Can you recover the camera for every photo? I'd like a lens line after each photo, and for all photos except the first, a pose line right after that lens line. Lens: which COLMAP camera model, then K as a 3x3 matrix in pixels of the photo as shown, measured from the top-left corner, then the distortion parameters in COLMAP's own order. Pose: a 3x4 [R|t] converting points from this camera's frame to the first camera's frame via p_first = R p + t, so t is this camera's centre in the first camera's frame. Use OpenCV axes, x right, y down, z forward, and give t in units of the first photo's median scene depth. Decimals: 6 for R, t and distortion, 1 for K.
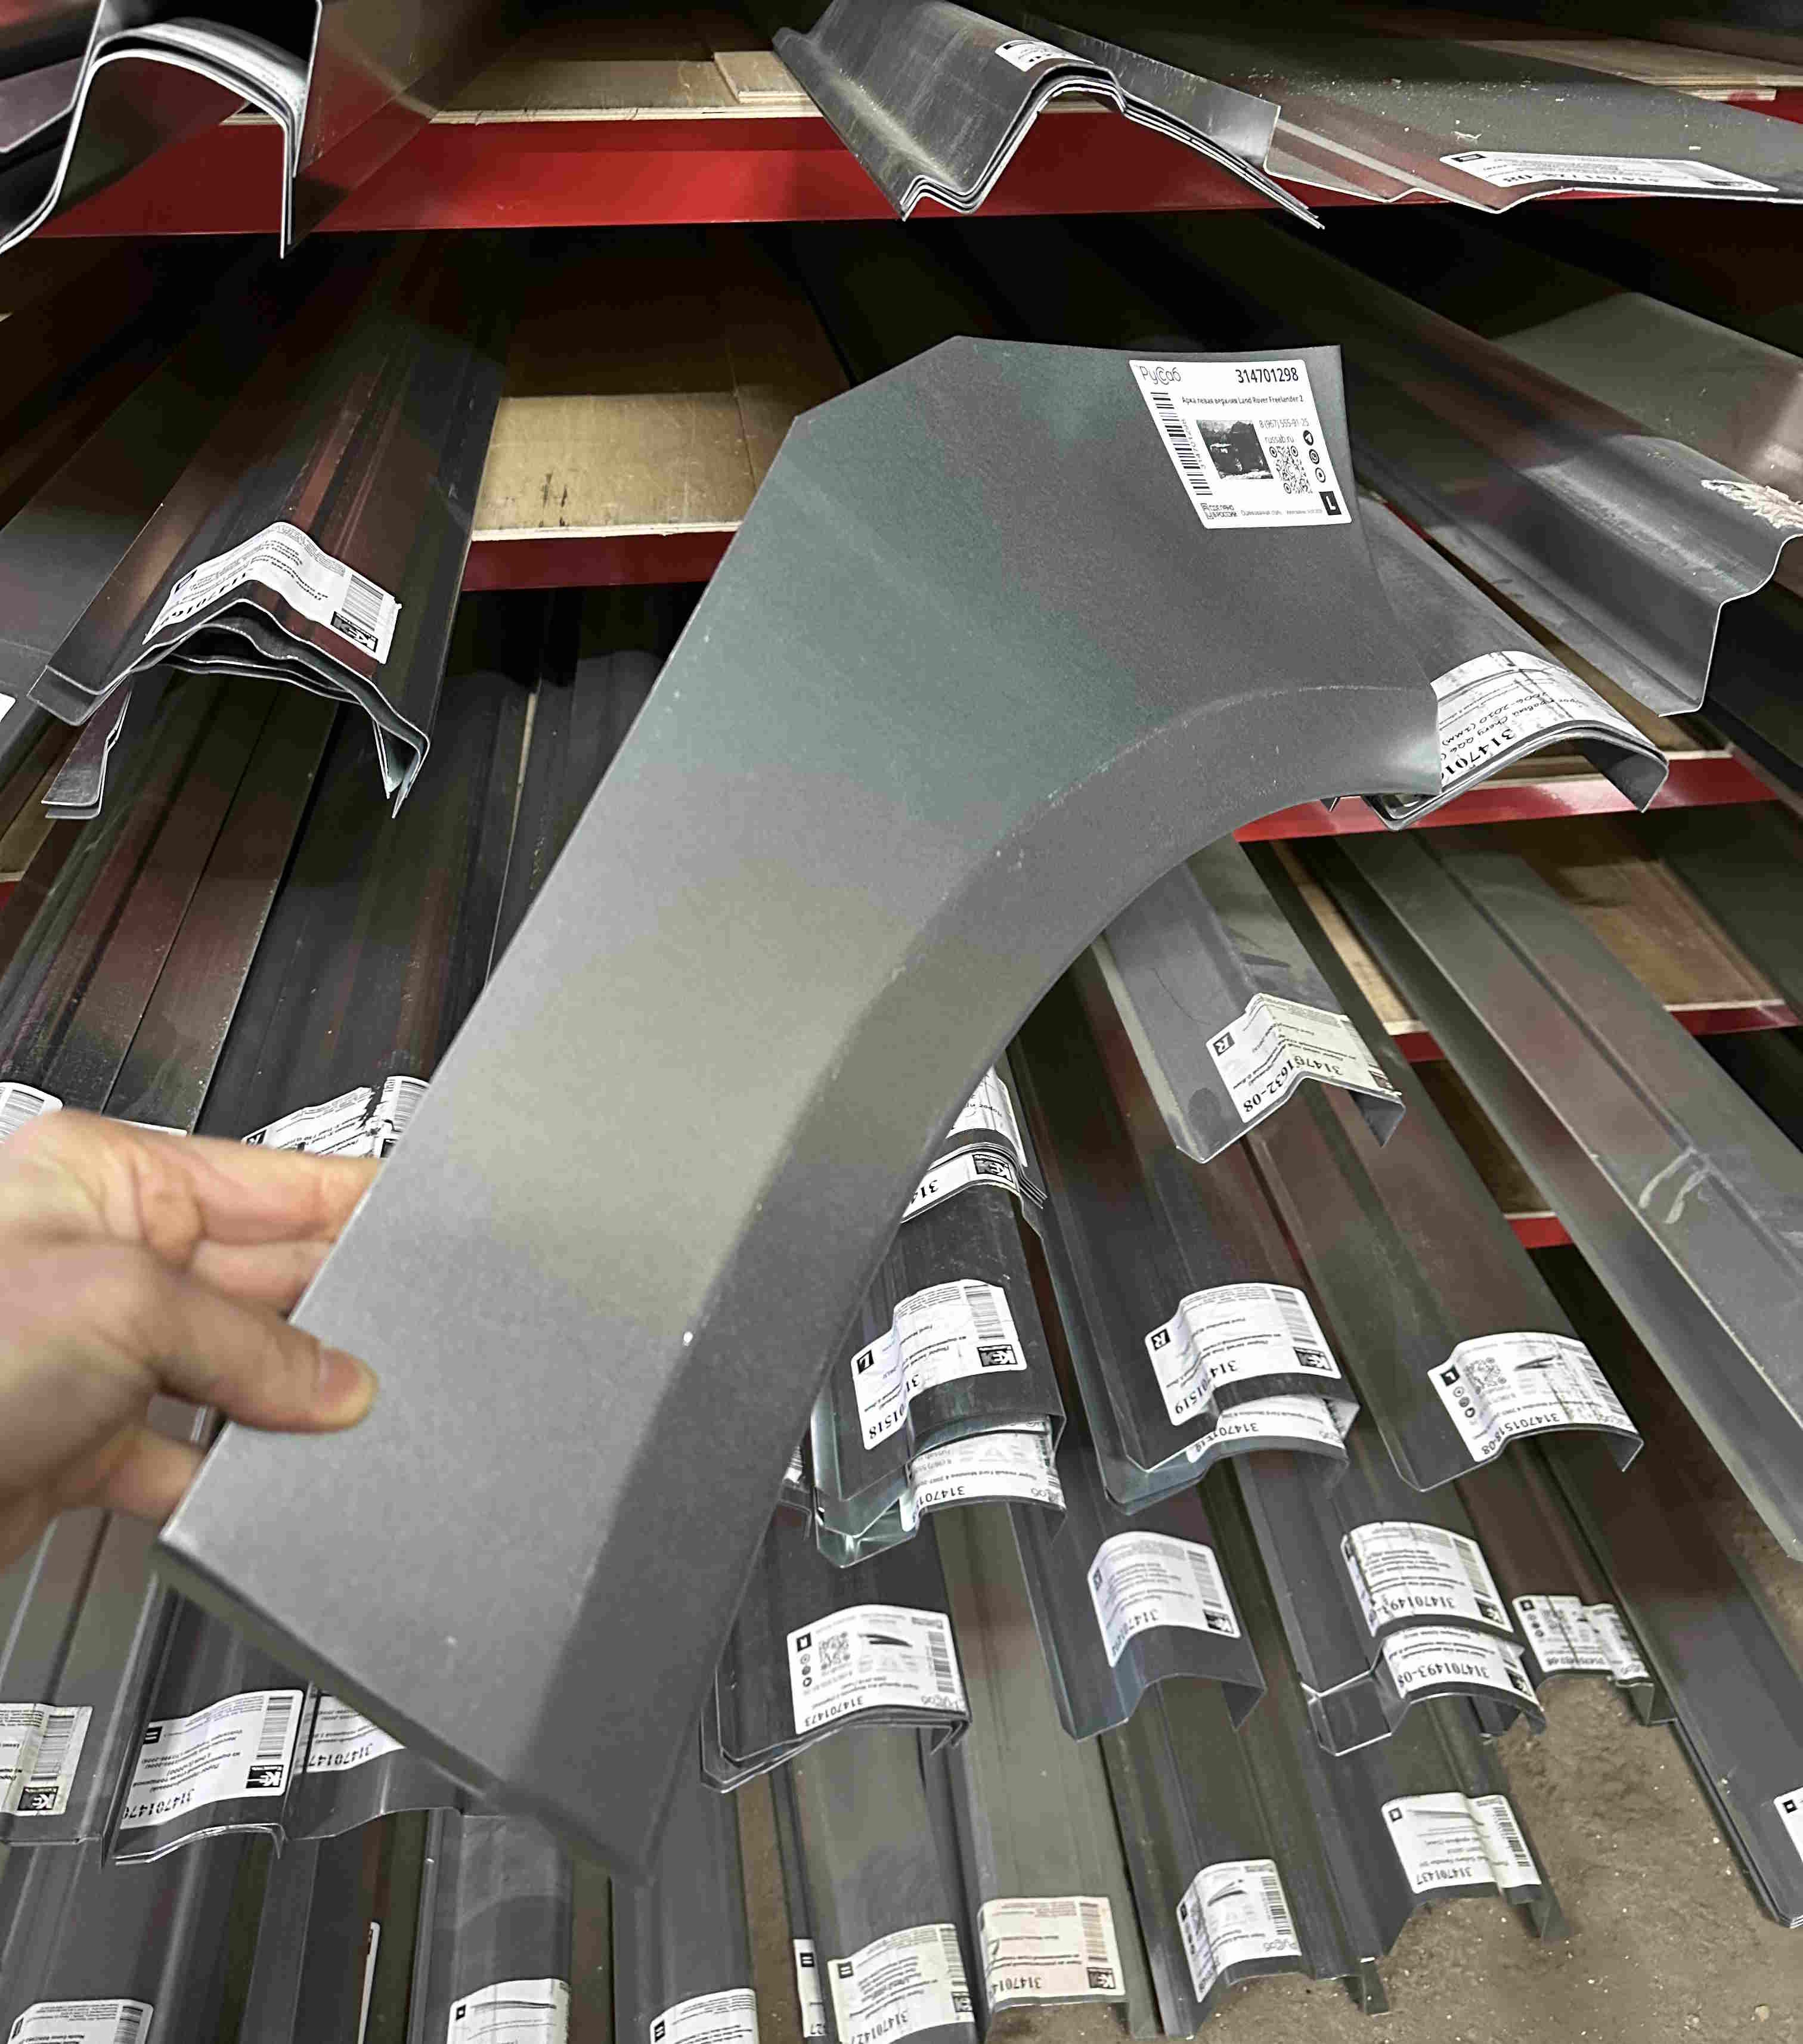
lens RADIAL K [[1787.0, 0, 904.2], [0, 1787.0, 917.8], [0, 0, 1]] dist [0.049861, -0.089110]
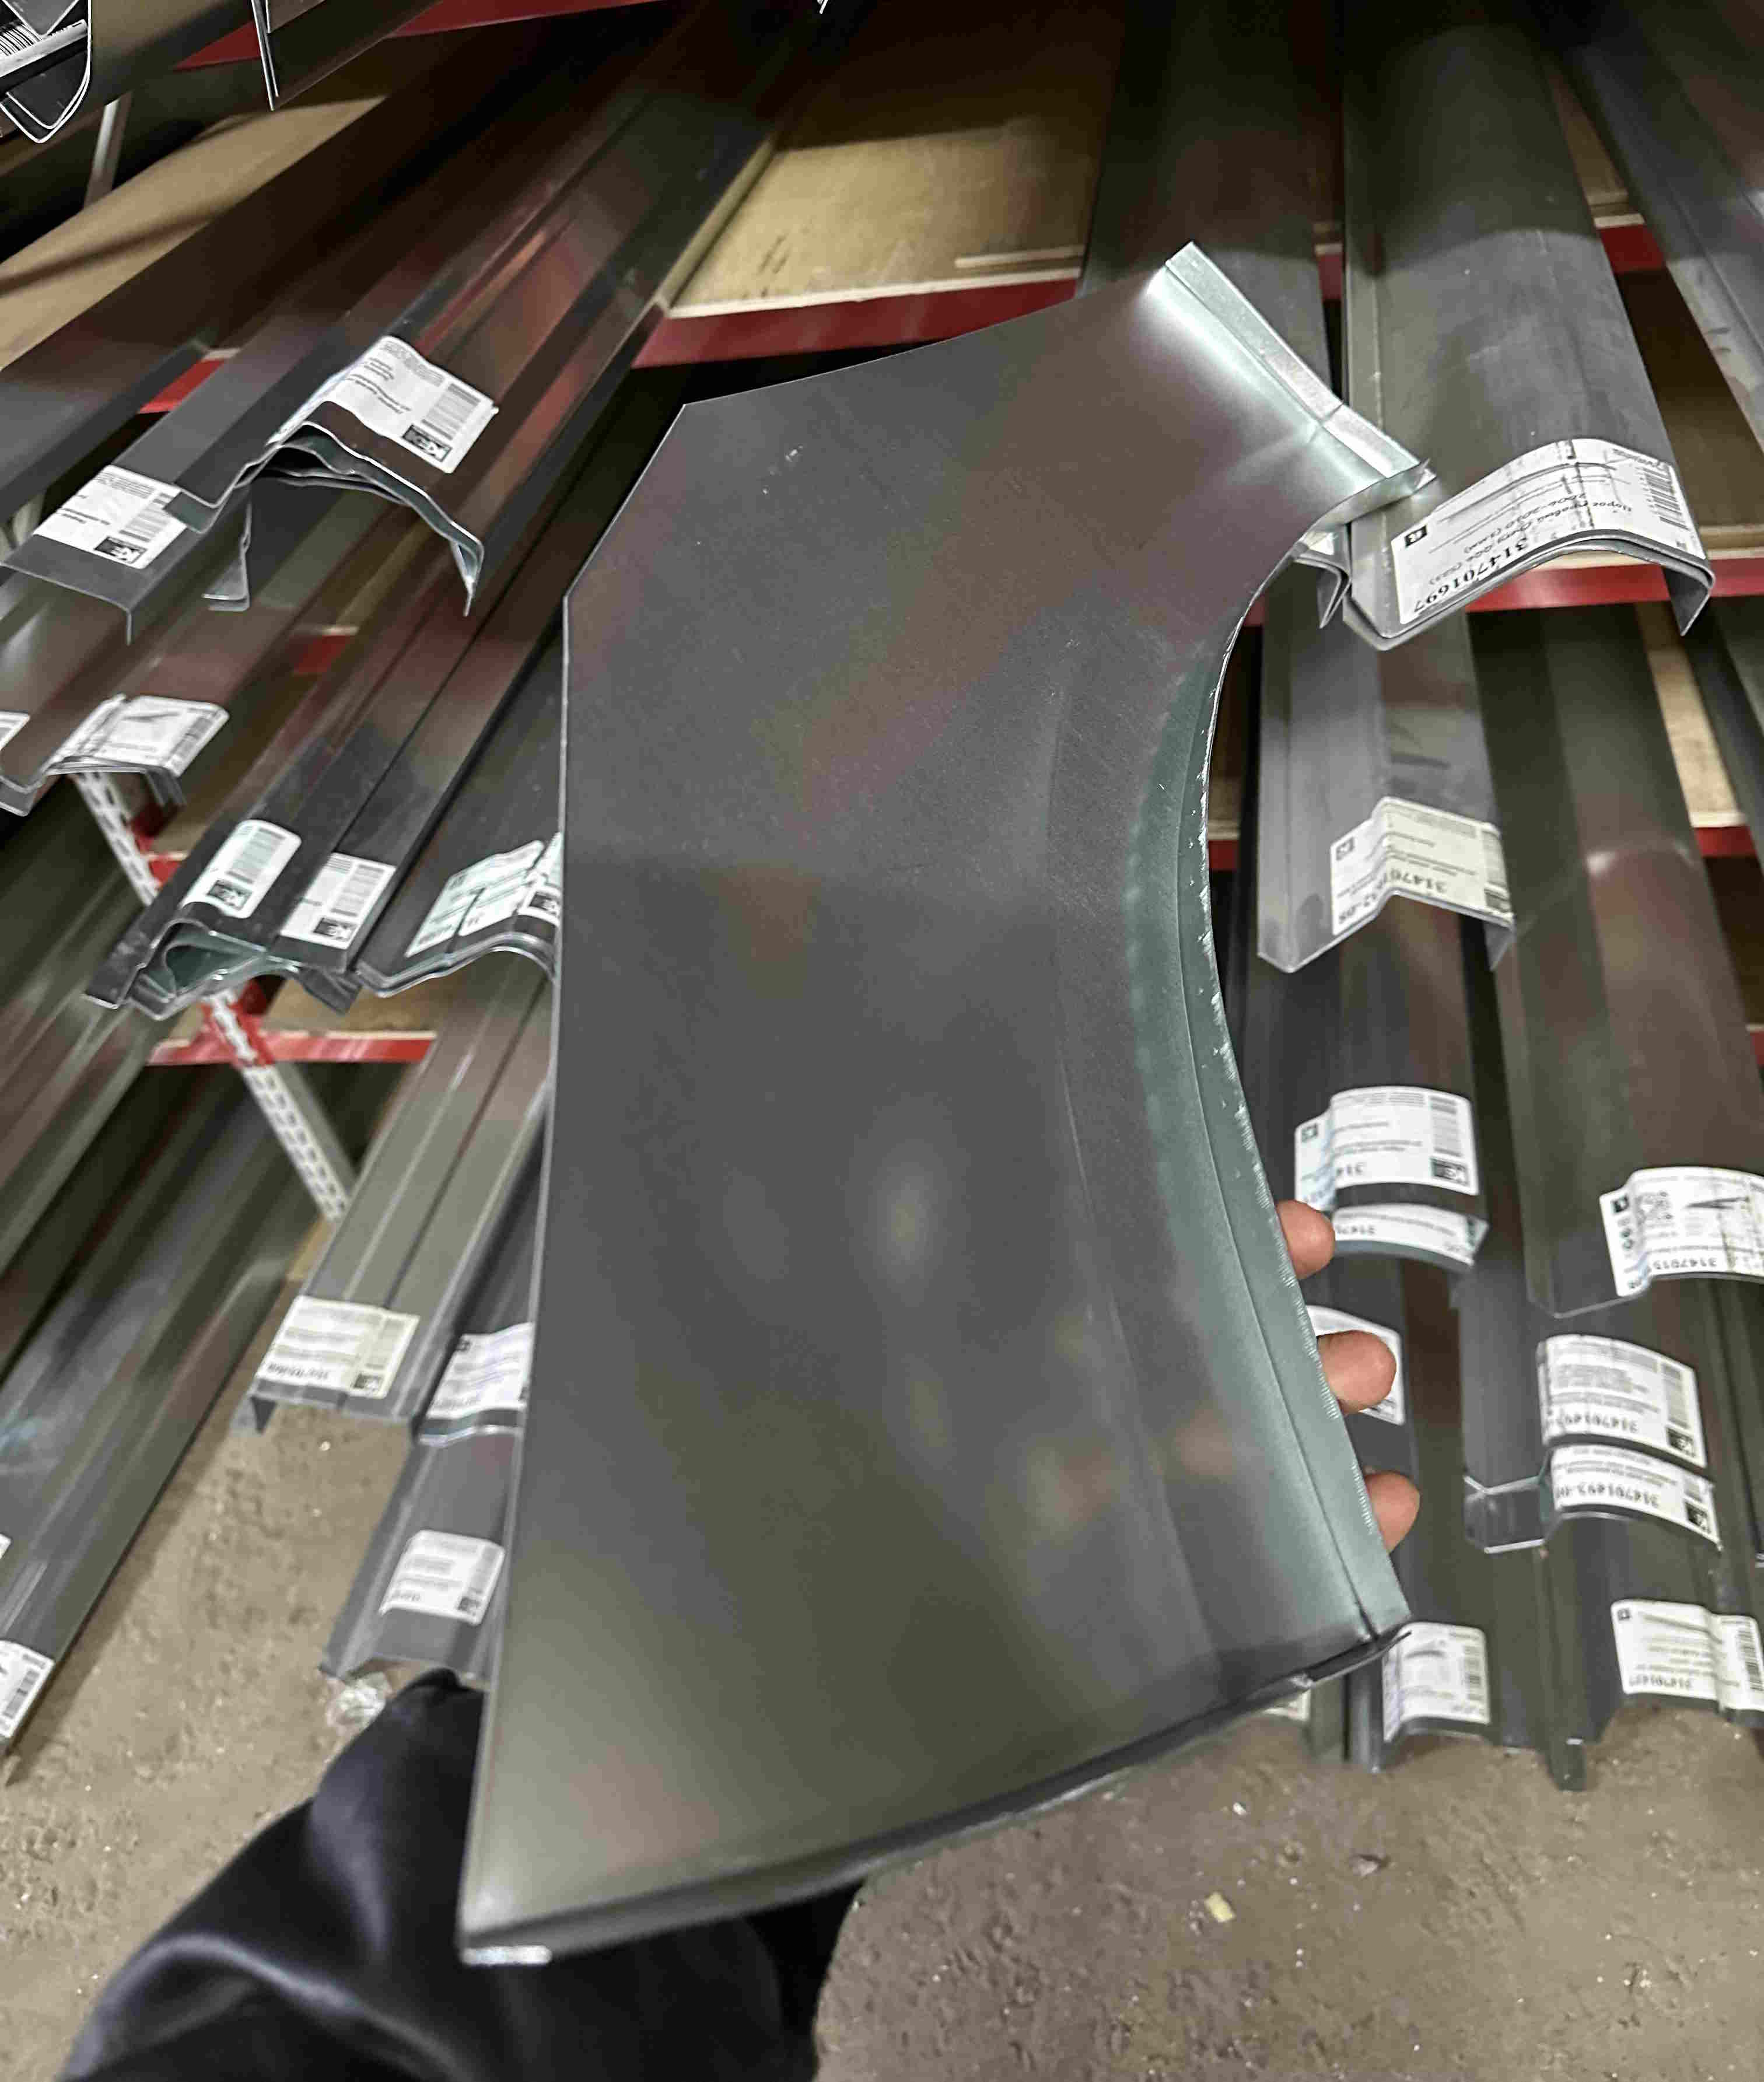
lens RADIAL K [[1758.4, 0, 851.4], [0, 1758.4, 943.2], [0, 0, 1]] dist [0.041310, -0.078973]
pose [[0.939114, 0.079457, -0.334293, 0.214087], [-0.018423, 0.983140, 0.181924, -0.039439], [0.343112, -0.164689, 0.924744, 0.025649]]
